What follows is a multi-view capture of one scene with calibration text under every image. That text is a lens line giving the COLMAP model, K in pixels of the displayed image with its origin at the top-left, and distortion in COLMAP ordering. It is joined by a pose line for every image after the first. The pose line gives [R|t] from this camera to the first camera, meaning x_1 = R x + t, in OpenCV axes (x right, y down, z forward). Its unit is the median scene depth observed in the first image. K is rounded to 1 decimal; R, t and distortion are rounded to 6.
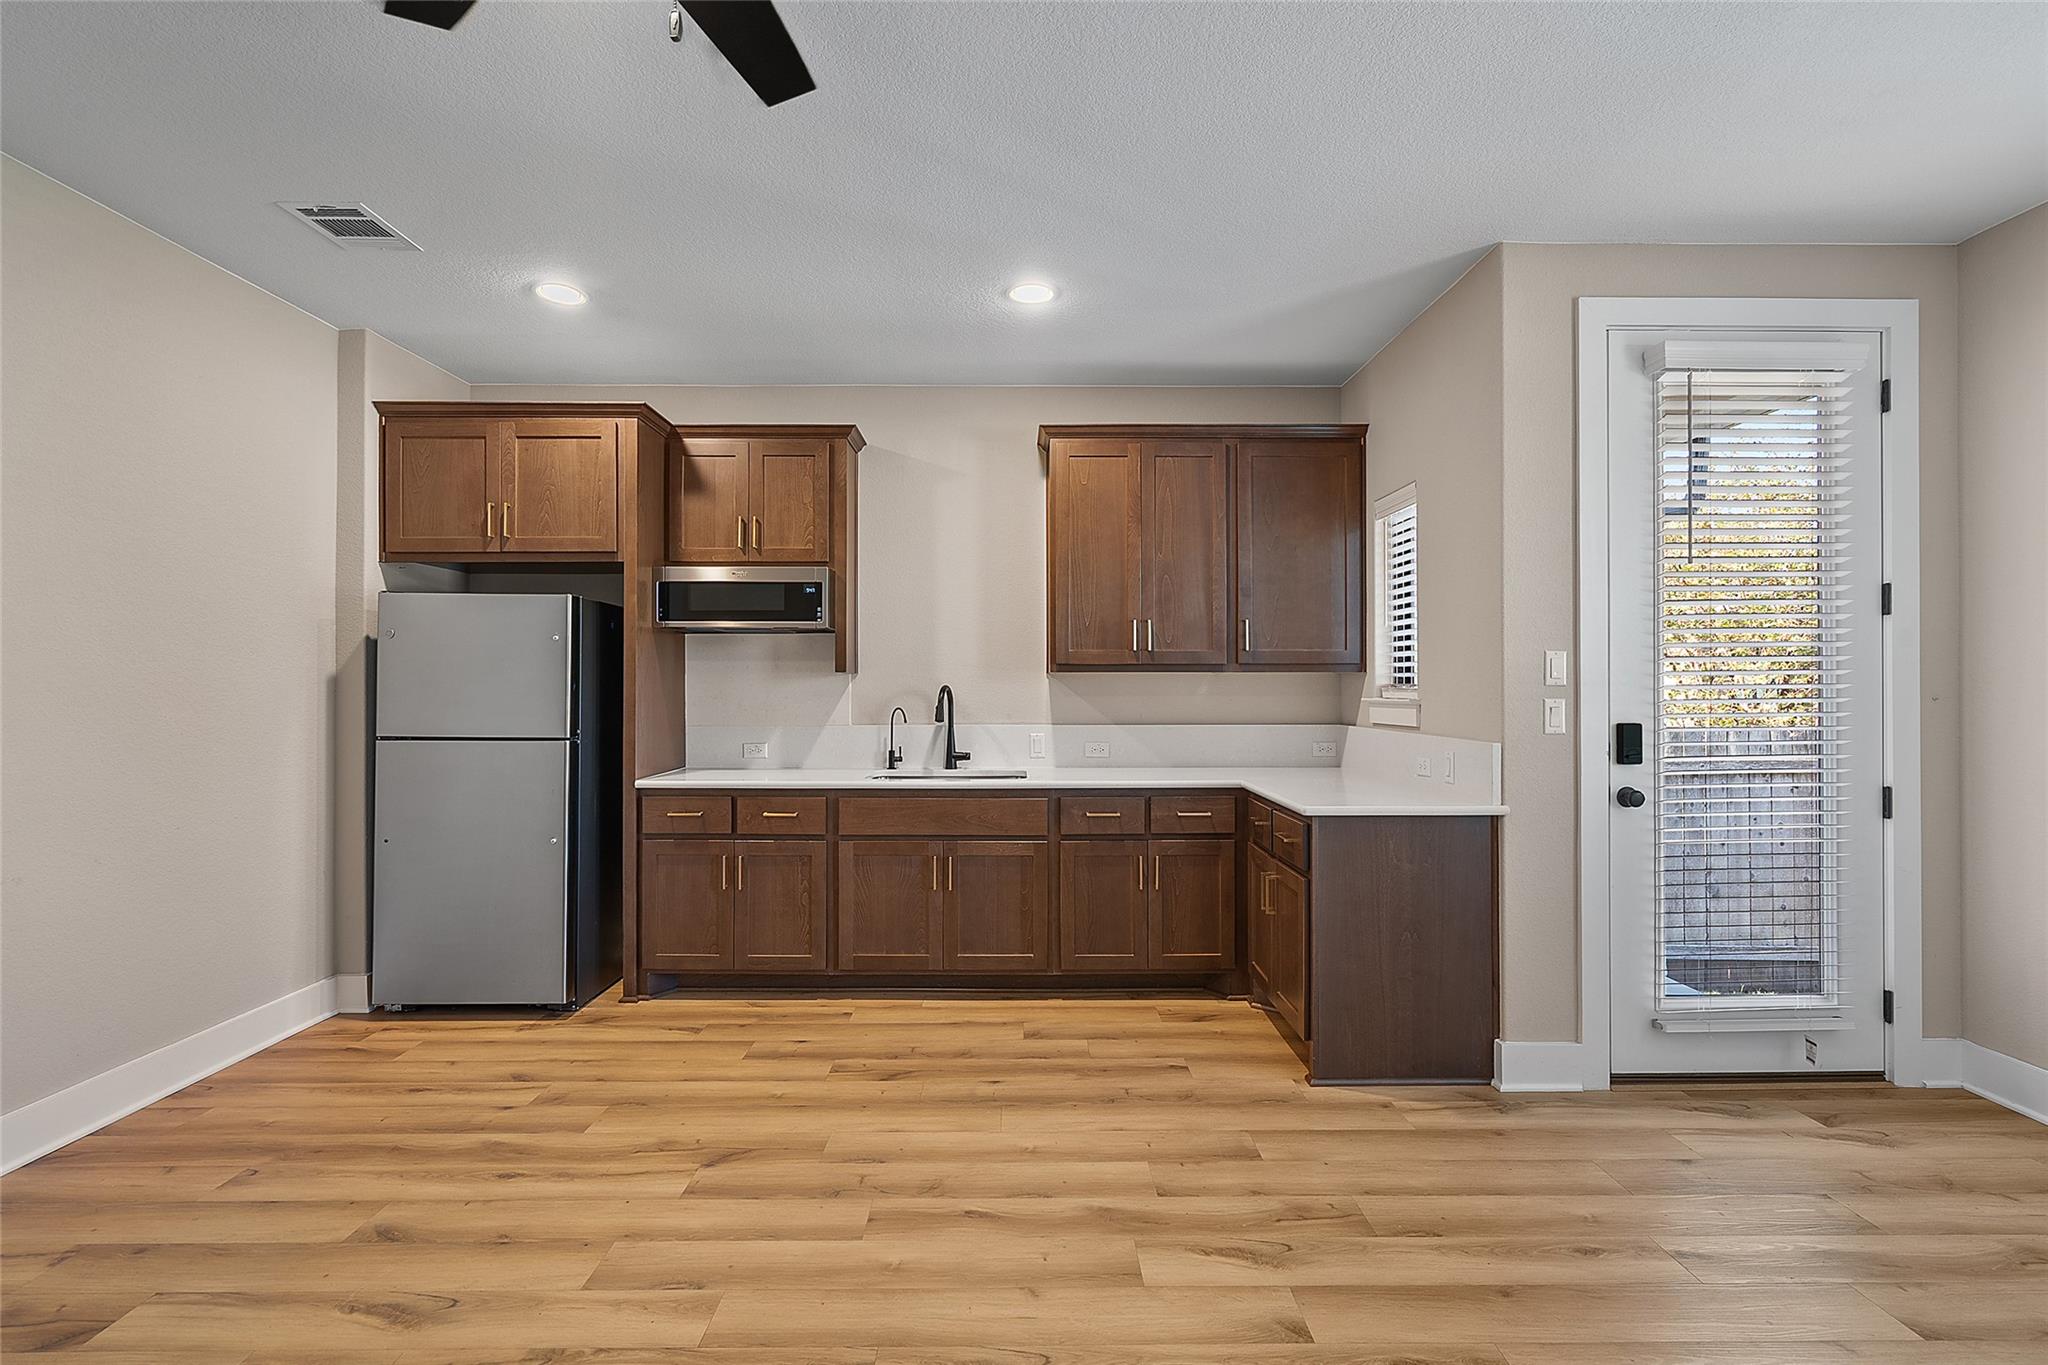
lens RADIAL K [[943.1, 0, 1024.0], [0, 943.1, 682.8], [0, 0, 1]] dist [-0.000673, 0.000098]
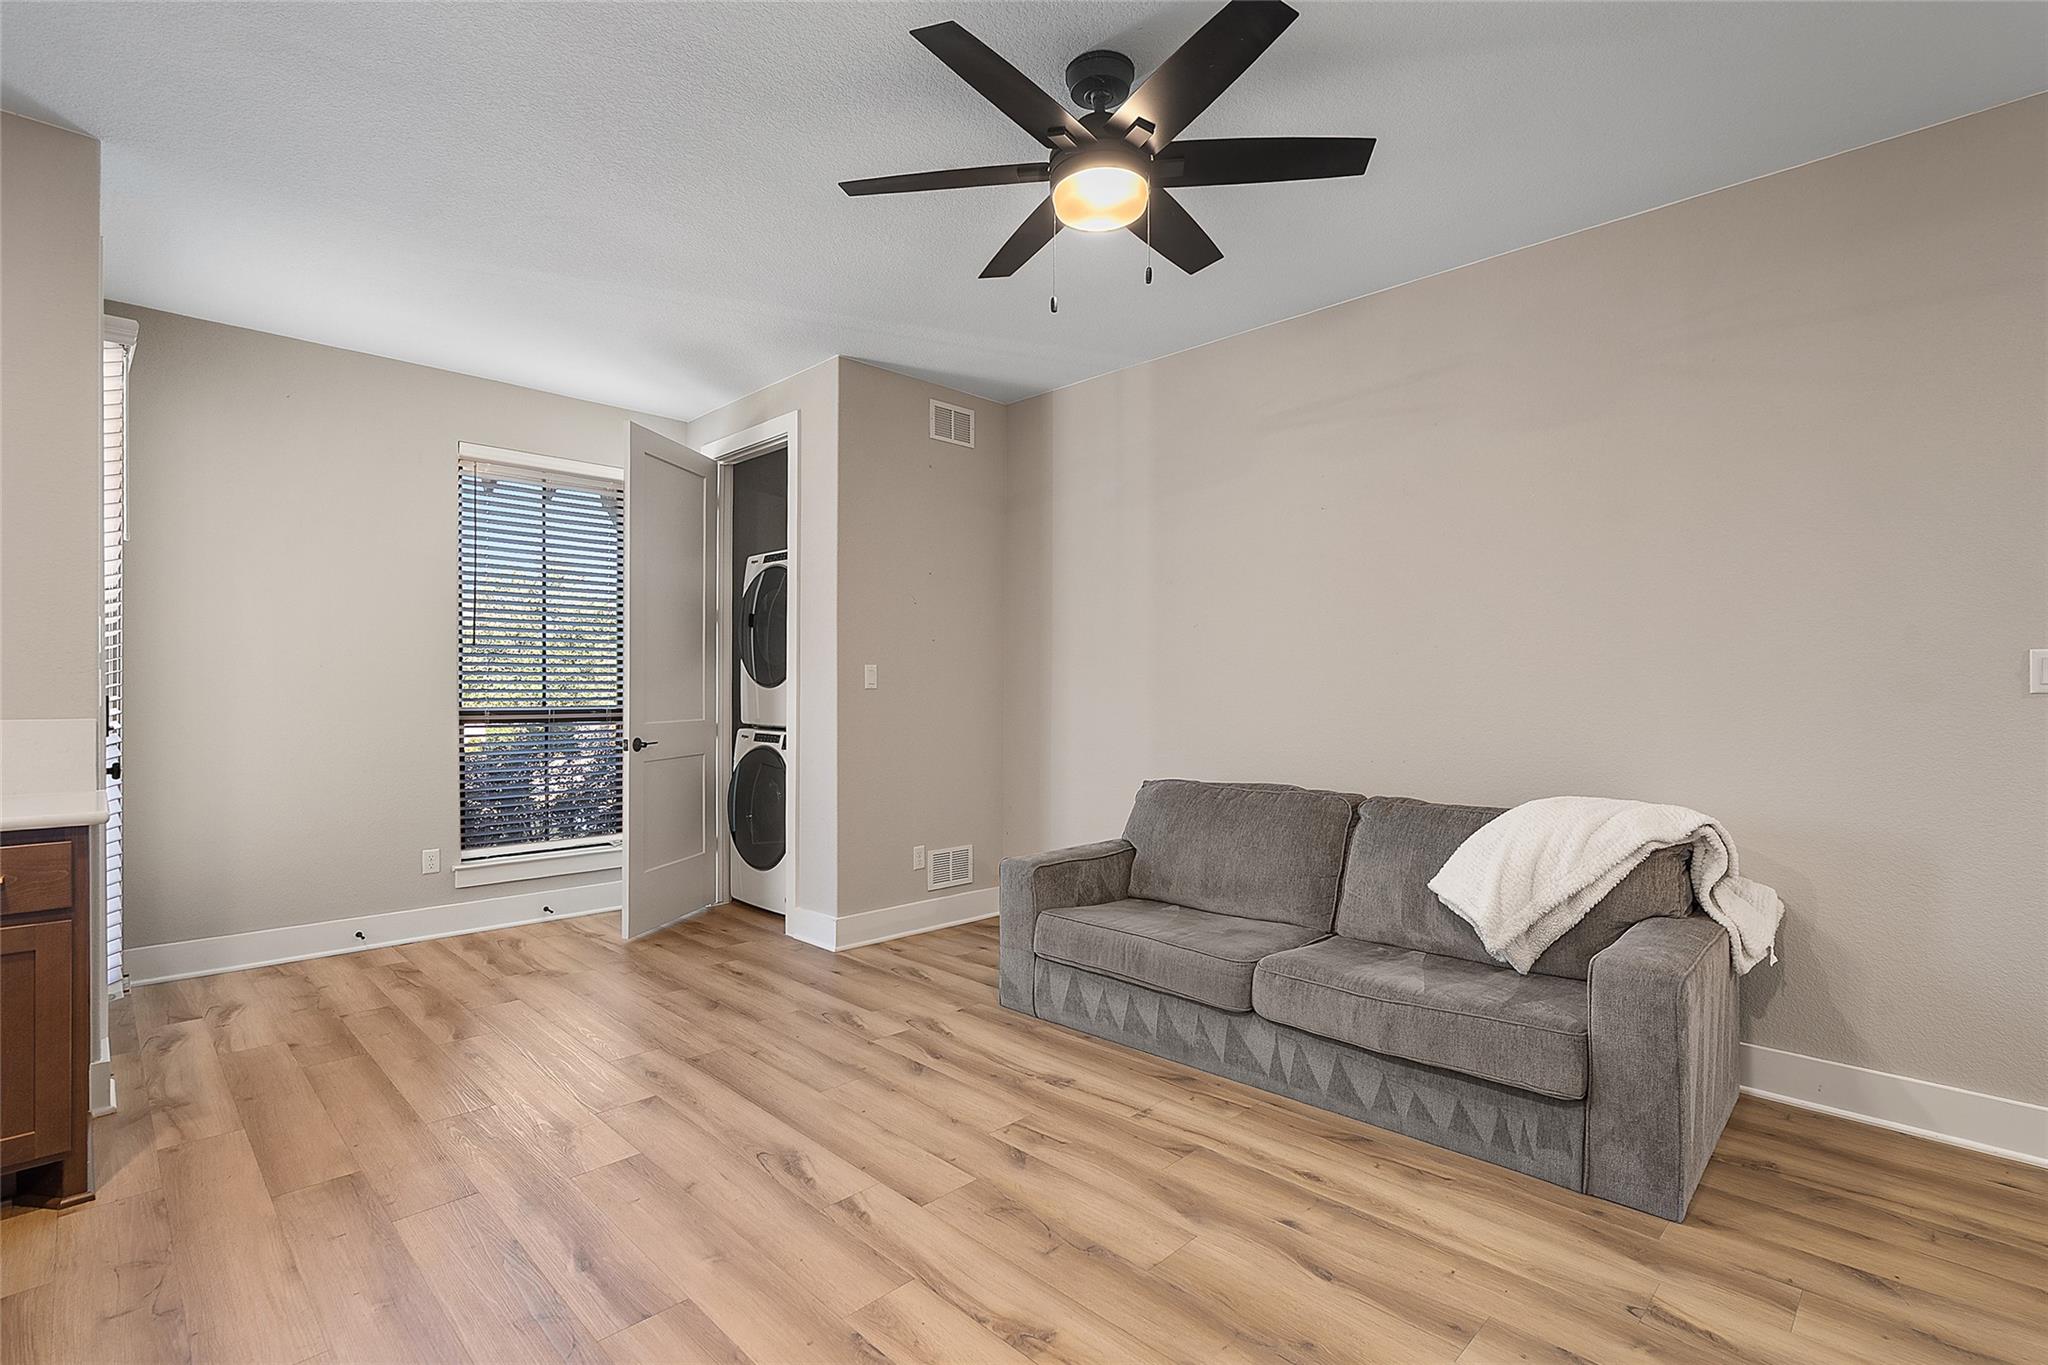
lens RADIAL K [[943.1, 0, 1020.8], [0, 943.1, 686.5], [0, 0, 1]] dist [-0.000673, 0.000098]
pose [[-0.707620, 0.002537, 0.706589, -0.779560], [-0.001928, 0.999983, -0.005520, 0.040045], [-0.706591, -0.005268, -0.707603, 1.109809]]
